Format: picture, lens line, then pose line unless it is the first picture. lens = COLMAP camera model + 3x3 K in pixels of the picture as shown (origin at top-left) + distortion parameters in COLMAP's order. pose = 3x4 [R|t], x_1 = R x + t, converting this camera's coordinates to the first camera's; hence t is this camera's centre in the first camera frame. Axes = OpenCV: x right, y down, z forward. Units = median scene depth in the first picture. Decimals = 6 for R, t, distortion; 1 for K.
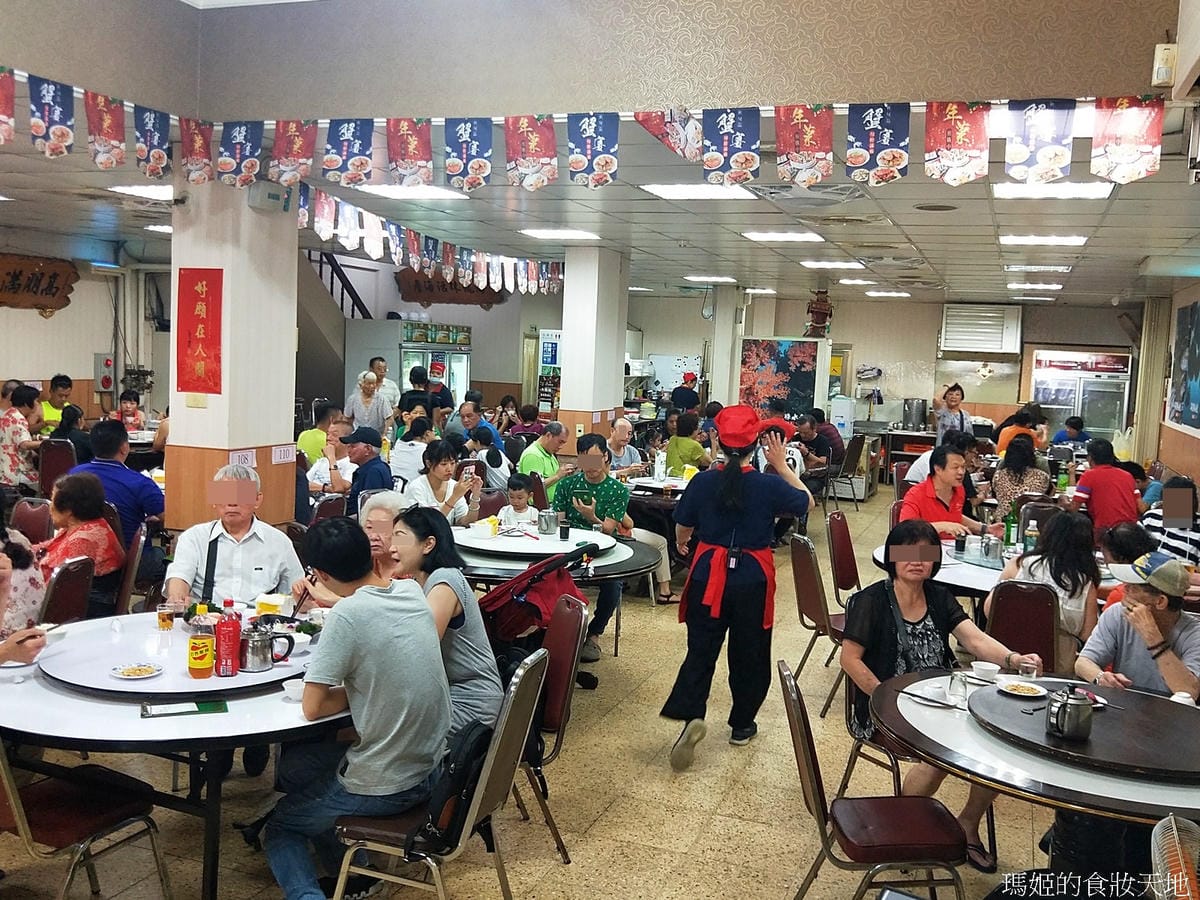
lens RADIAL K [[1081.3, 0, 593.9], [0, 1081.3, 449.3], [0, 0, 1]] dist [-0.015112, -0.003832]
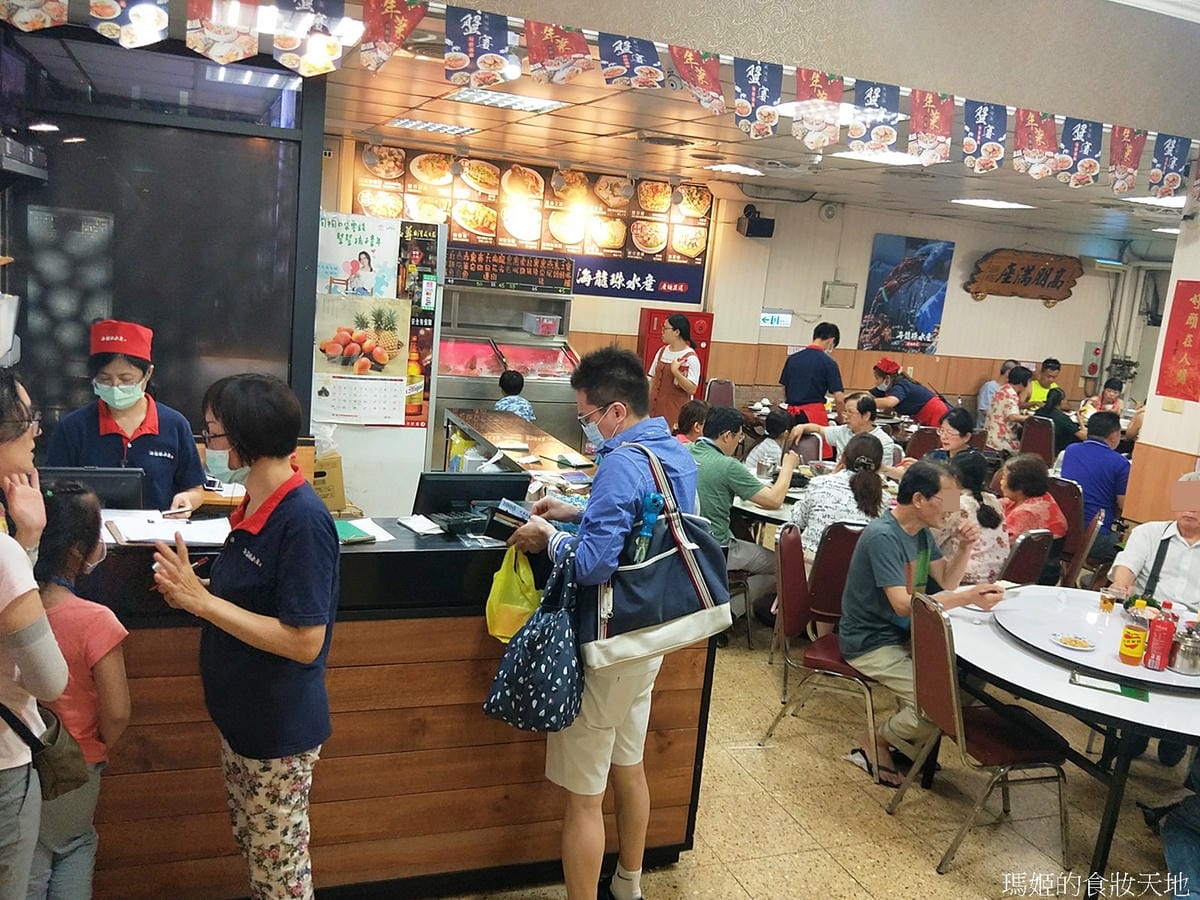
lens RADIAL K [[1081.3, 0, 593.9], [0, 1081.3, 449.3], [0, 0, 1]] dist [-0.015112, -0.003832]
pose [[0.649212, 0.162263, -0.743097, 0.054351], [-0.119716, 0.986601, 0.110844, -0.053802], [0.751127, 0.016999, 0.659939, -0.121541]]
